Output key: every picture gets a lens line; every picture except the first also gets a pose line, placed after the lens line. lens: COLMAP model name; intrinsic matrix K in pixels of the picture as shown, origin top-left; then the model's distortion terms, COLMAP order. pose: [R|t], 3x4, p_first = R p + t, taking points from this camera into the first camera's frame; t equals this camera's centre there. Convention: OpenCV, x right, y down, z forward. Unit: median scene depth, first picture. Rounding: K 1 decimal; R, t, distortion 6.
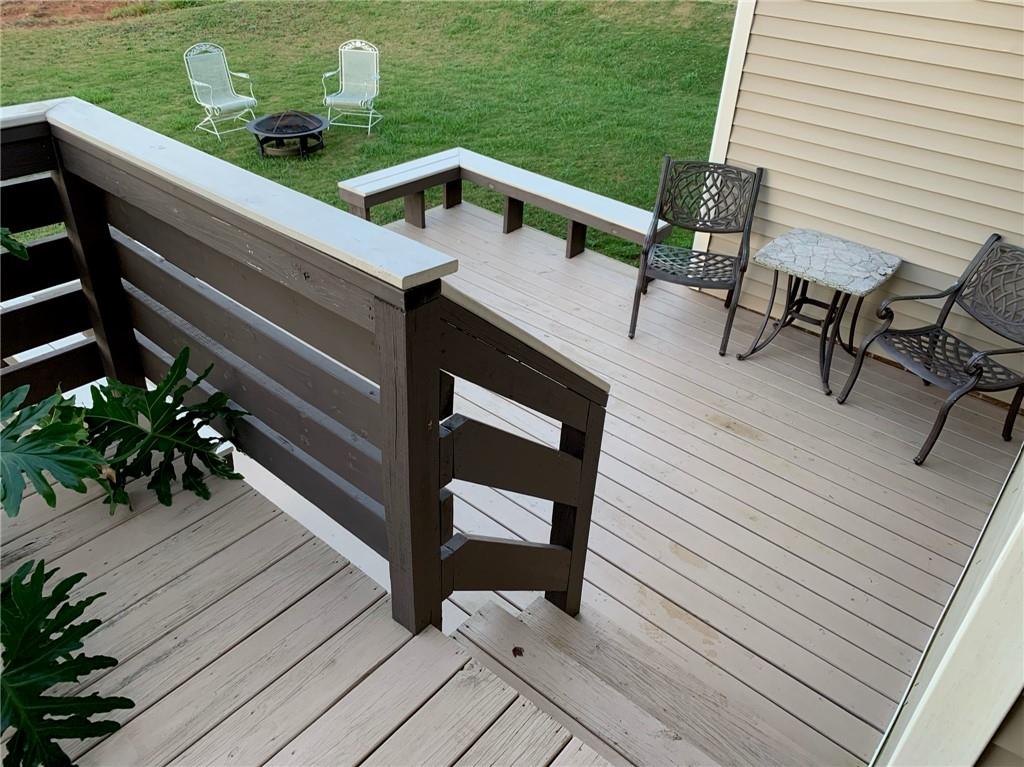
lens RADIAL K [[786.0, 0, 516.6], [0, 786.0, 375.4], [0, 0, 1]] dist [0.055985, -0.087601]
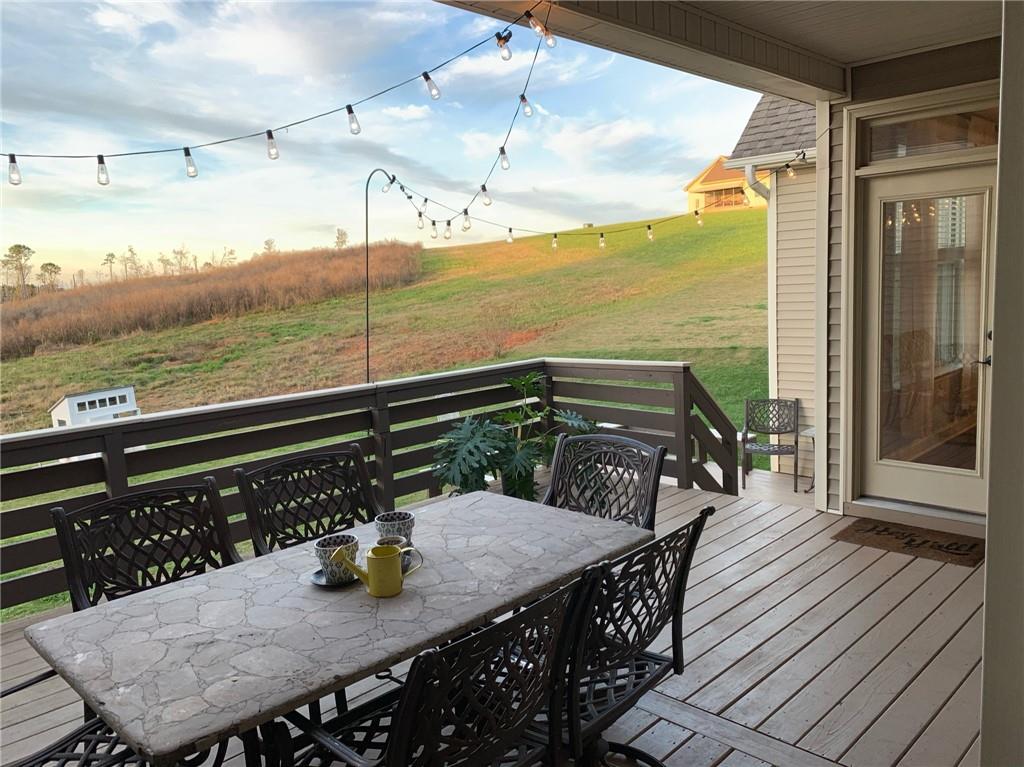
lens RADIAL K [[786.0, 0, 516.6], [0, 786.0, 375.4], [0, 0, 1]] dist [0.055985, -0.087601]
pose [[0.992445, -0.083702, -0.089704, -0.187552], [0.035645, 0.896314, -0.441984, 0.503269], [0.117398, 0.435448, 0.892526, -0.804677]]
